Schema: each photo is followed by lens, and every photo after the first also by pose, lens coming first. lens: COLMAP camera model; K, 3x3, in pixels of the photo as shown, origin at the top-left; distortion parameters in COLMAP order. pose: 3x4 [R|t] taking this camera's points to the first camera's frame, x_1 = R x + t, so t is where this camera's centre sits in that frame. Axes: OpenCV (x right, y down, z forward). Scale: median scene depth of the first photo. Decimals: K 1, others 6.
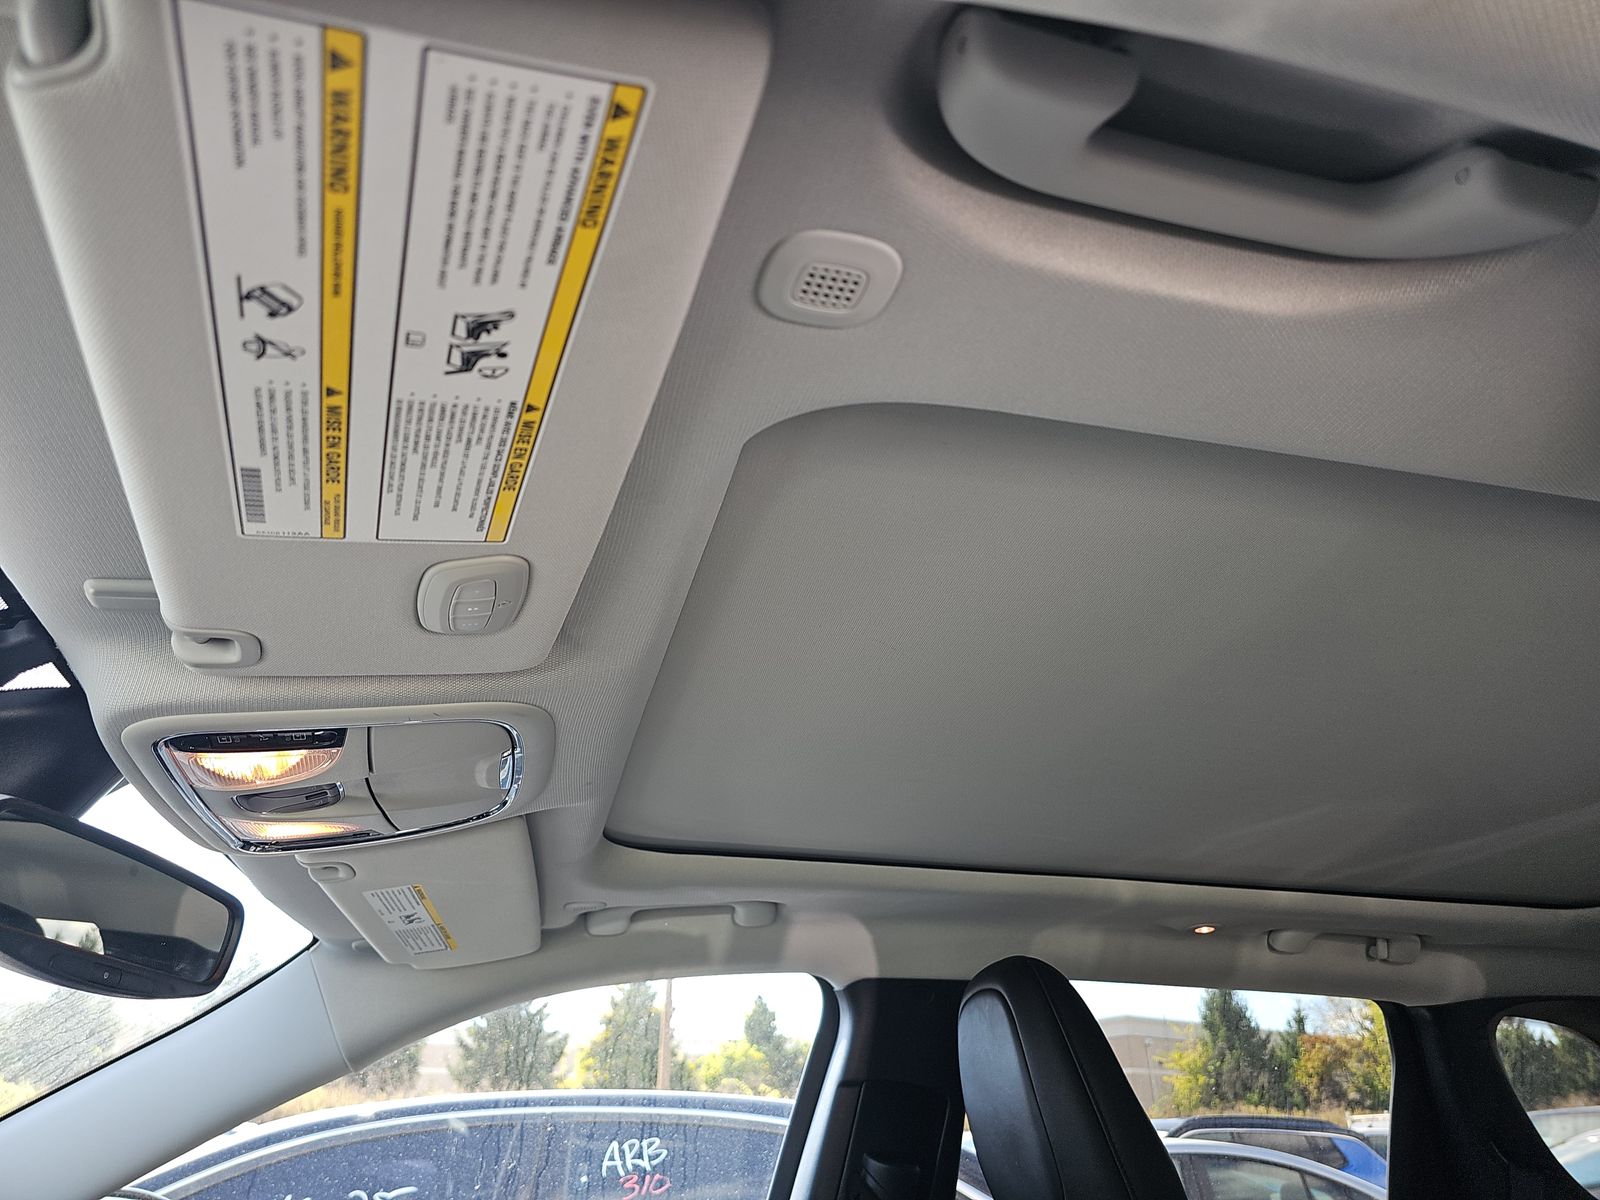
lens RADIAL K [[1061.3, 0, 799.9], [0, 1061.3, 600.4], [0, 0, 1]] dist [0.059311, -0.050127]
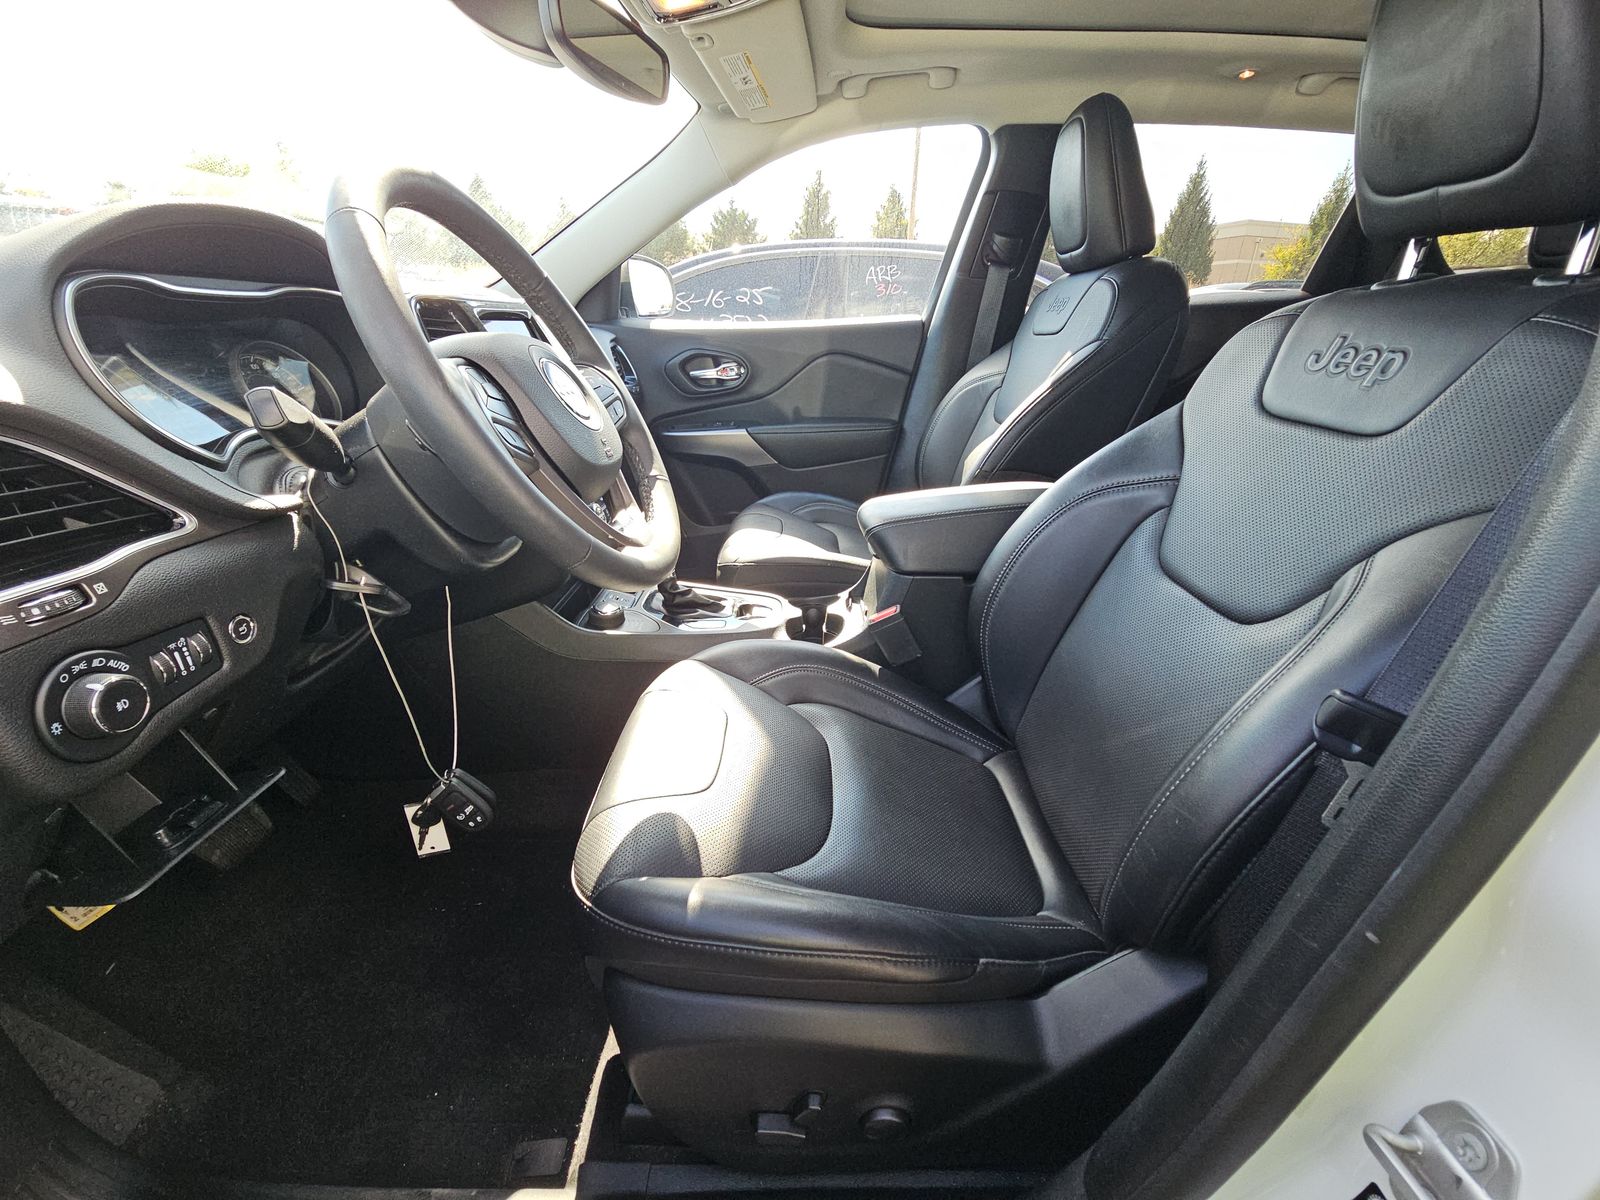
lens RADIAL K [[645.5, 0, 804.4], [0, 645.5, 605.8], [0, 0, 1]] dist [-0.004384, -0.000331]
pose [[0.966533, 0.120338, -0.226567, 0.074160], [0.103679, 0.624592, 0.774039, 0.012244], [0.234658, -0.771624, 0.591212, -0.257687]]
